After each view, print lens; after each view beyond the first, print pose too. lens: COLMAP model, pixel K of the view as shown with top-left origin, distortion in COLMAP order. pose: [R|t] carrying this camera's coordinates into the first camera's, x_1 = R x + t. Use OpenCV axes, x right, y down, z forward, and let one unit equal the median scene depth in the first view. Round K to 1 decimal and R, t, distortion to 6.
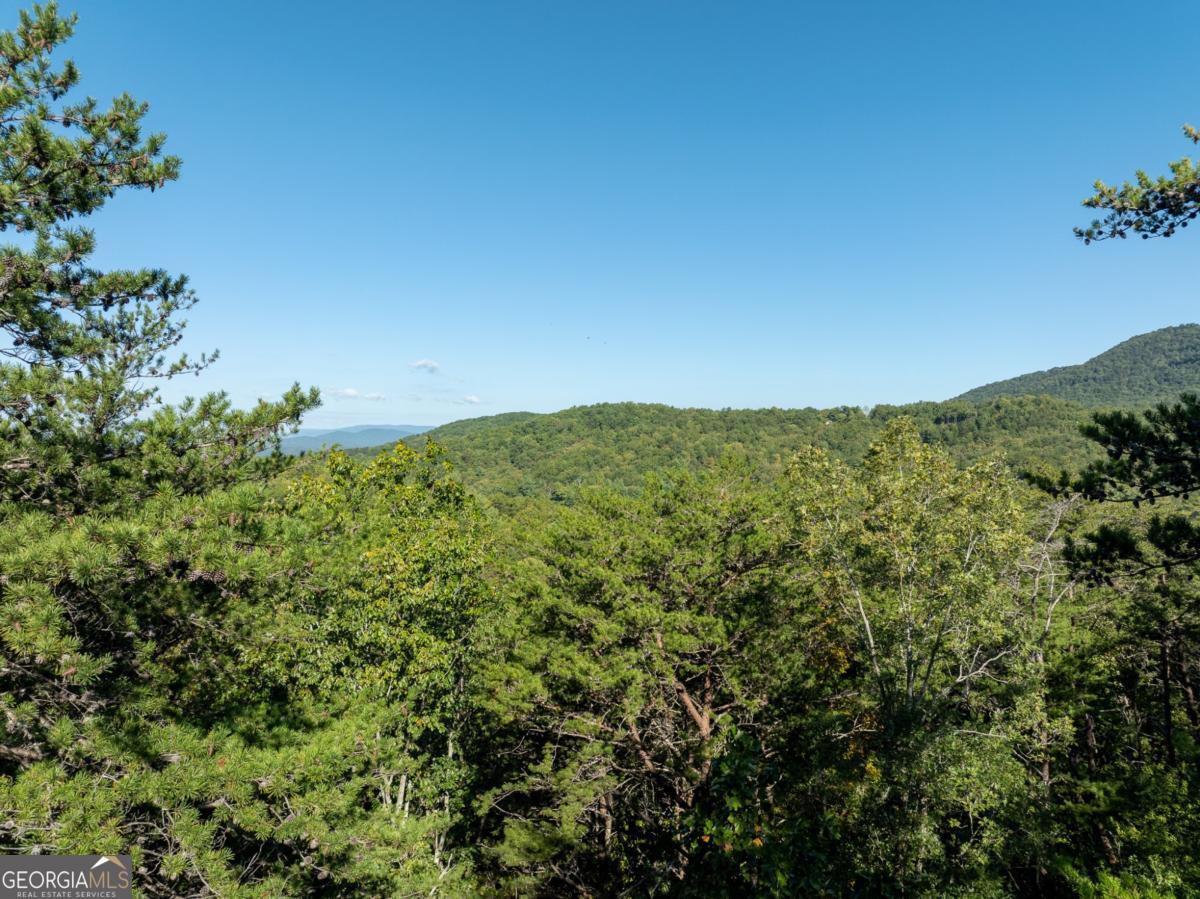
lens RADIAL K [[857.3, 0, 599.2], [0, 857.3, 448.6], [0, 0, 1]] dist [-0.043230, 0.004950]
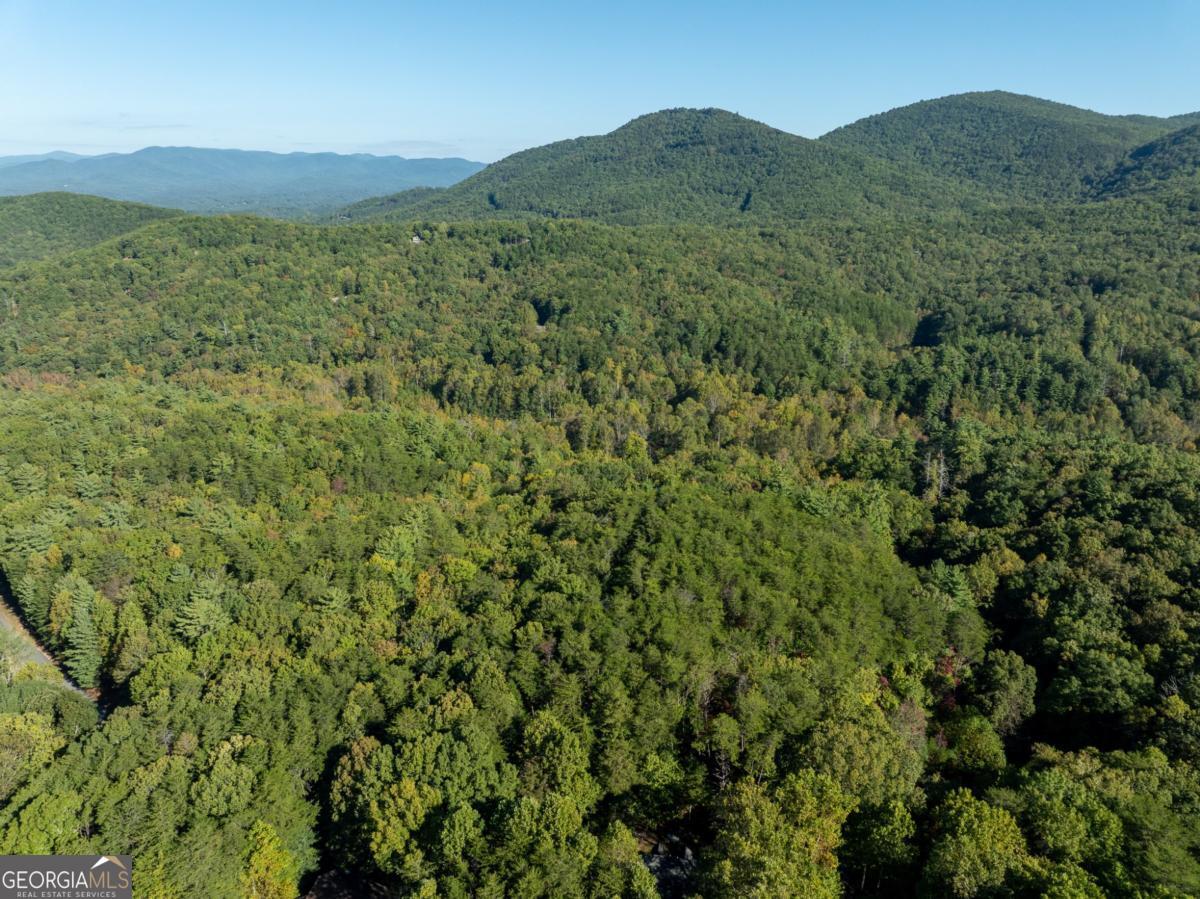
lens RADIAL K [[857.3, 0, 600.6], [0, 857.3, 449.4], [0, 0, 1]] dist [-0.043230, 0.004950]
pose [[0.868623, -0.154877, 0.470646, -0.058684], [0.004269, 0.952194, 0.305463, -0.058587], [-0.495455, -0.263323, 0.827759, -0.099835]]
